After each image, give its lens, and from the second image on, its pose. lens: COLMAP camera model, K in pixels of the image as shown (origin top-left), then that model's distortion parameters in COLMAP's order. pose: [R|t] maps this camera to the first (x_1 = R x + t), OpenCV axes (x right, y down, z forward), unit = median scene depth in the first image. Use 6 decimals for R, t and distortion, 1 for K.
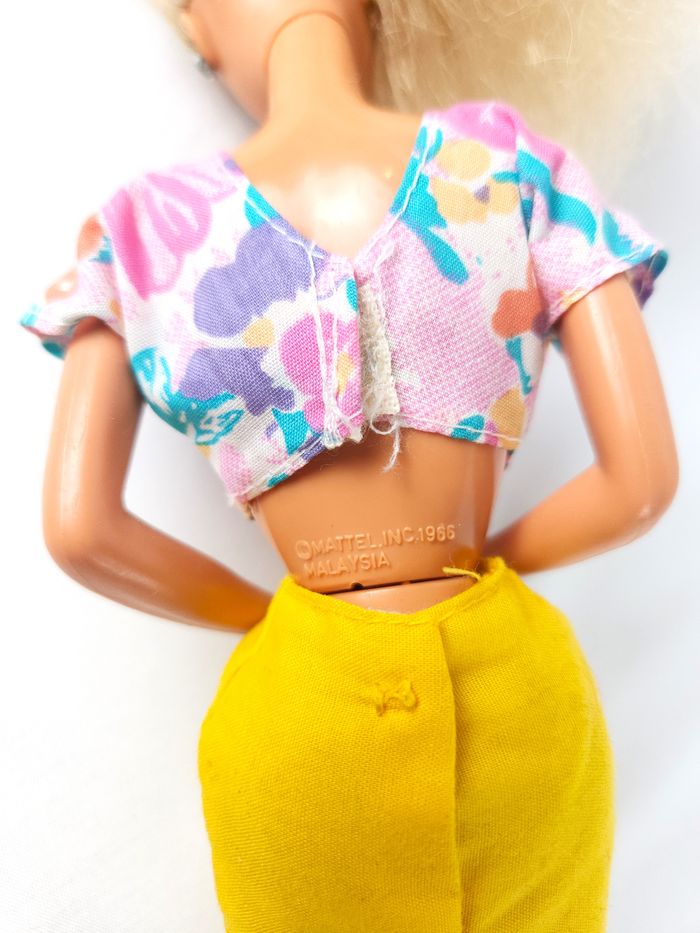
lens RADIAL K [[679.0, 0, 350.4], [0, 679.0, 466.3], [0, 0, 1]] dist [-0.004795, -0.000935]
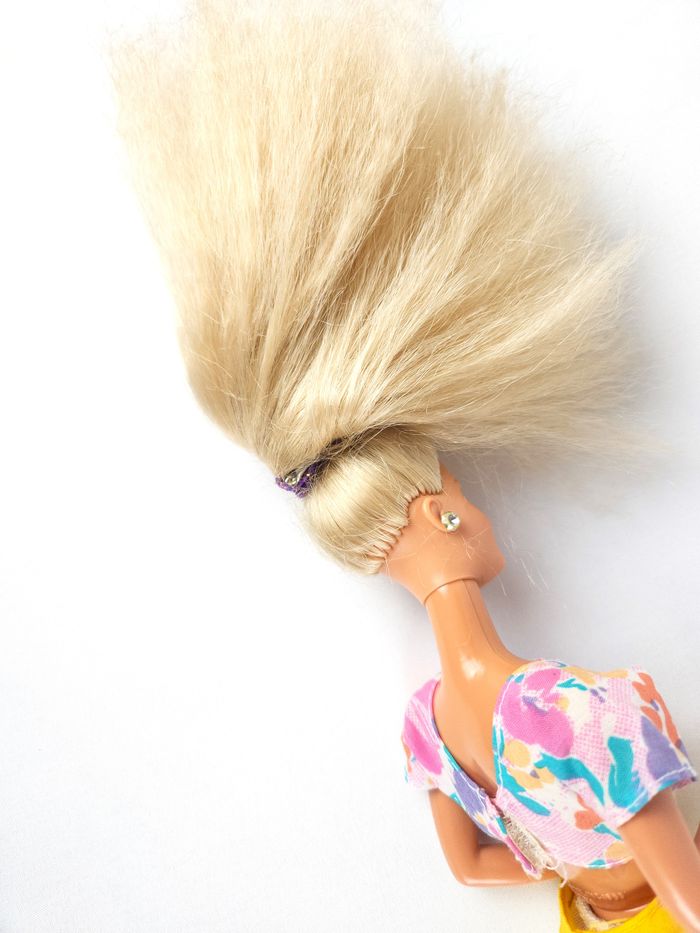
lens RADIAL K [[679.0, 0, 350.3], [0, 679.0, 467.8], [0, 0, 1]] dist [-0.004795, -0.000935]
pose [[0.572550, -0.237574, -0.784694, 1.474662], [0.541416, 0.828284, 0.144271, -1.557521], [0.615675, -0.507448, 0.602861, 0.061968]]
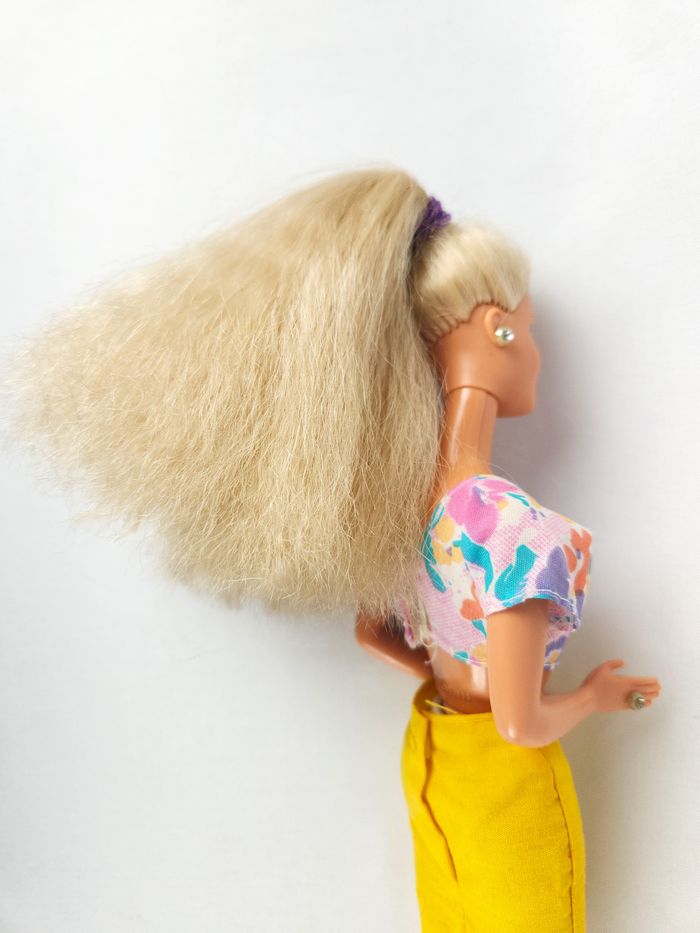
lens RADIAL K [[679.0, 0, 349.1], [0, 679.0, 464.4], [0, 0, 1]] dist [-0.004795, -0.000935]
pose [[0.438663, 0.135417, -0.888390, 1.770289], [0.110819, 0.972884, 0.203016, -1.073142], [0.891793, -0.187506, 0.411761, -0.013719]]
